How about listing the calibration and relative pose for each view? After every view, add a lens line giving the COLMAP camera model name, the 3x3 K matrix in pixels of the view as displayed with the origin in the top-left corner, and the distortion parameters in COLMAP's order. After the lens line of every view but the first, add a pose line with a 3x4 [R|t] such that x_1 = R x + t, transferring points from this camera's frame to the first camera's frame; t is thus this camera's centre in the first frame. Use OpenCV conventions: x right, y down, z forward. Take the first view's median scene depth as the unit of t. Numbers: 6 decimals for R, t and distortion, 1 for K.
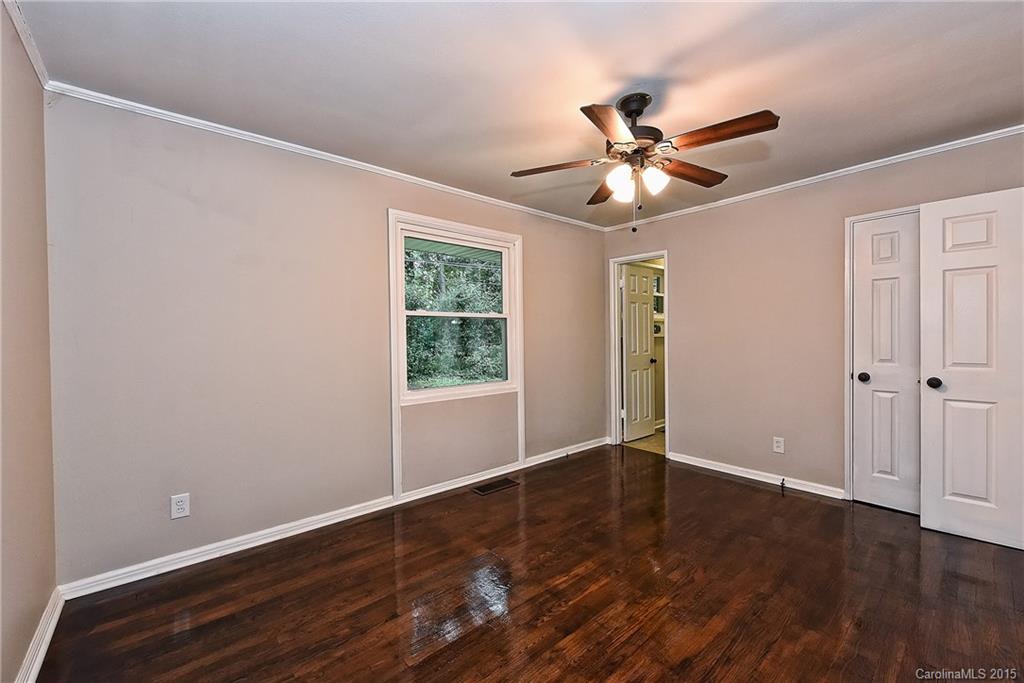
lens RADIAL K [[414.2, 0, 508.9], [0, 414.2, 339.0], [0, 0, 1]] dist [0.003501, -0.003018]
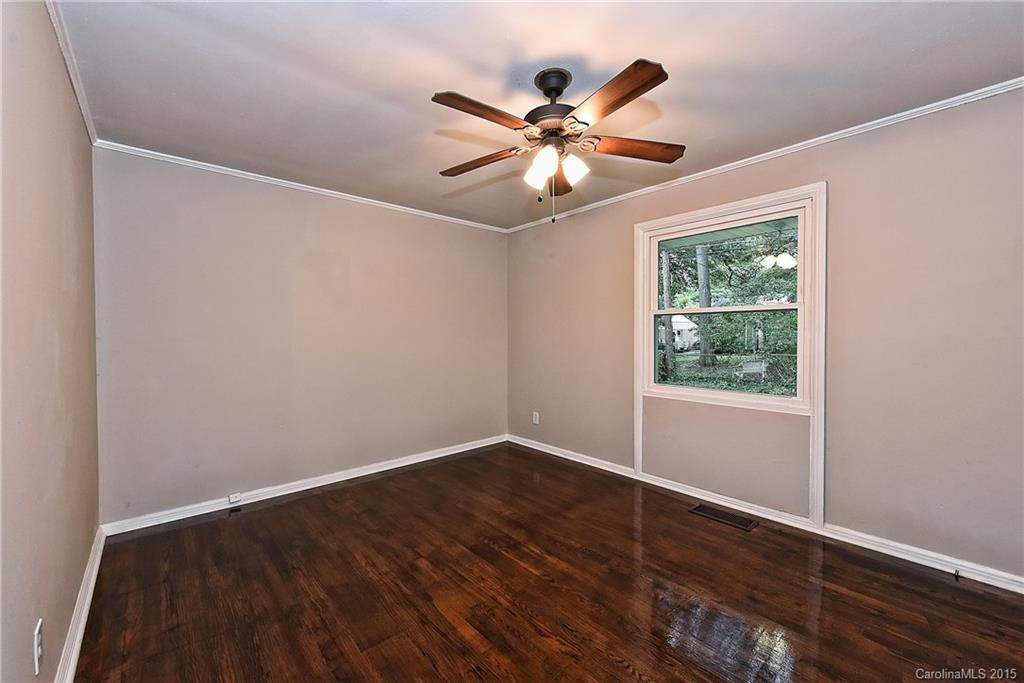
lens RADIAL K [[403.1, 0, 515.8], [0, 403.1, 337.1], [0, 0, 1]] dist [-0.000619, -0.002355]
pose [[0.023276, 0.014445, -0.999625, 1.114241], [-0.008700, 0.999861, 0.014246, -0.014394], [0.999691, 0.008365, 0.023398, 0.838294]]
